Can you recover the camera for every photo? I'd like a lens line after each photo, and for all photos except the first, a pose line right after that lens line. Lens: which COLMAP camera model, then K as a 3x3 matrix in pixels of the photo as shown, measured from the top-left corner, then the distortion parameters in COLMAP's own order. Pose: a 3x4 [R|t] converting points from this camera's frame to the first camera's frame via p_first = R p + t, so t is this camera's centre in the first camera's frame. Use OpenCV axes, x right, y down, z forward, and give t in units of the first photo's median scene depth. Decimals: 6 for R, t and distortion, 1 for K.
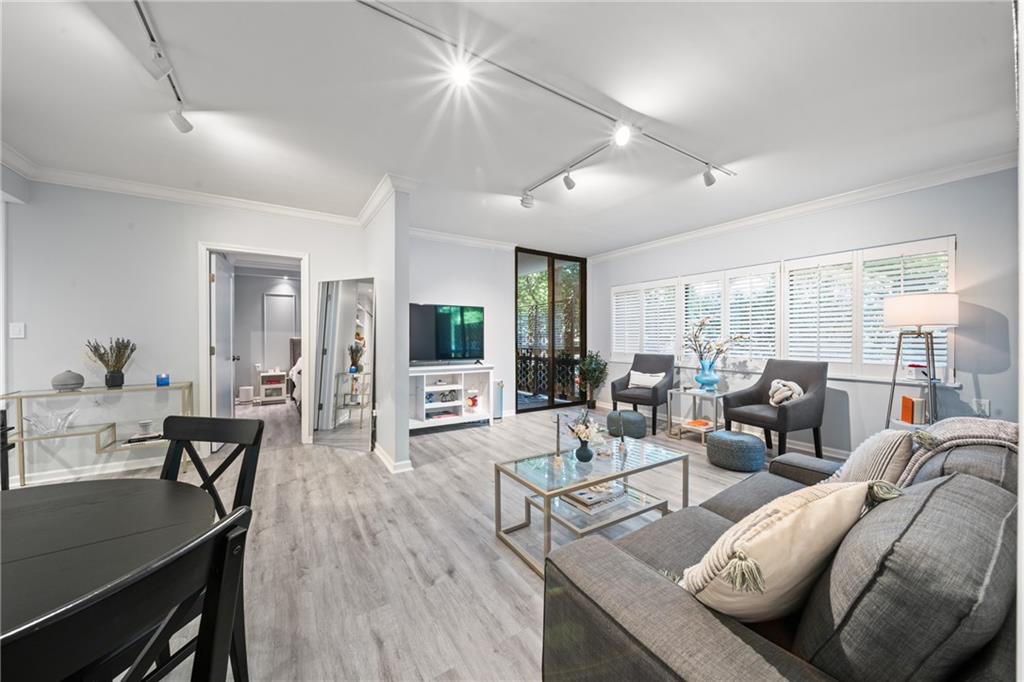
lens RADIAL K [[358.4, 0, 508.3], [0, 358.4, 340.2], [0, 0, 1]] dist [-0.000703, -0.000657]
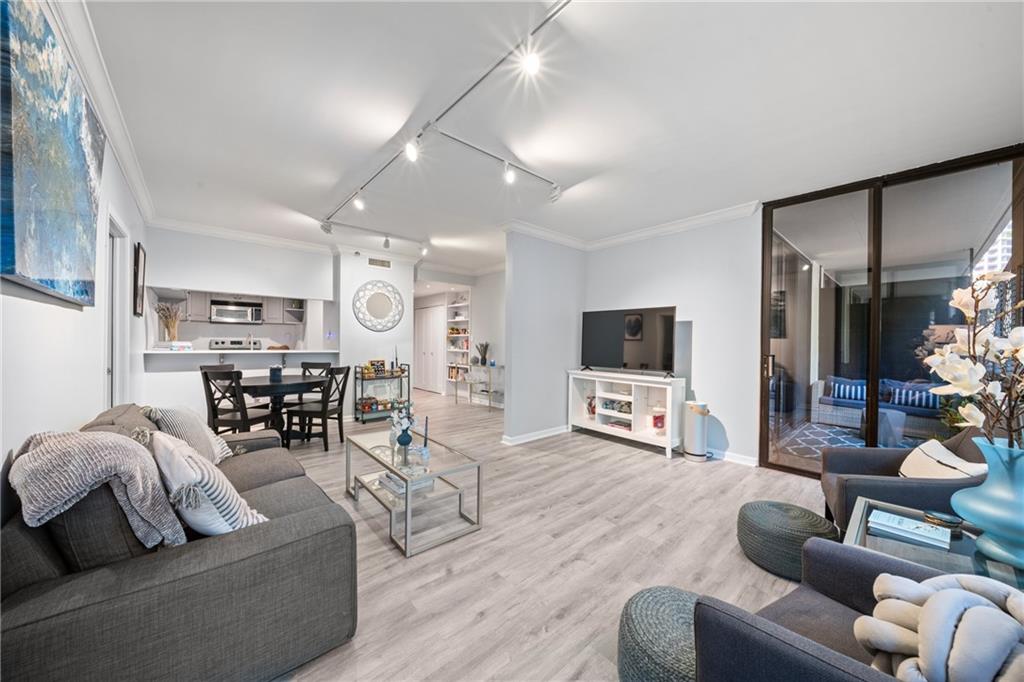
lens RADIAL K [[355.4, 0, 509.7], [0, 355.4, 344.0], [0, 0, 1]] dist [0.000819, -0.001621]
pose [[0.154540, 0.009696, -0.987939, 0.895668], [-0.021264, 0.999753, 0.006486, -0.009210], [0.987758, 0.020005, 0.154708, 0.720855]]
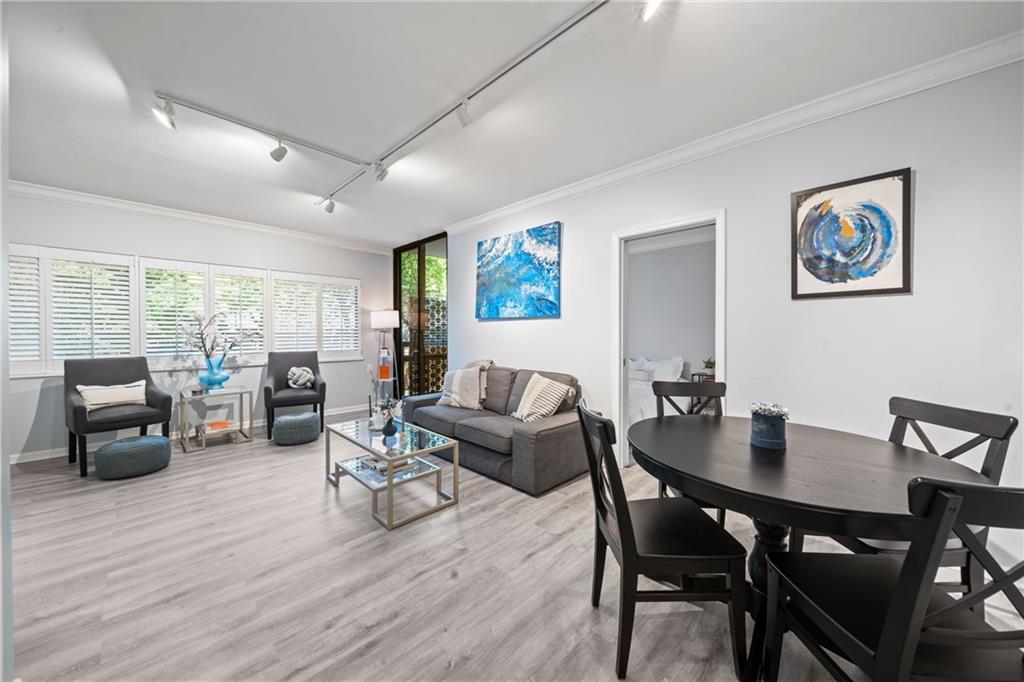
lens RADIAL K [[365.0, 0, 512.5], [0, 365.0, 335.6], [0, 0, 1]] dist [-0.000227, -0.000125]
pose [[-0.229742, -0.004421, 0.973242, -0.674478], [0.009350, 0.999934, 0.006749, -0.003489], [-0.973207, 0.010651, -0.229685, 0.545862]]
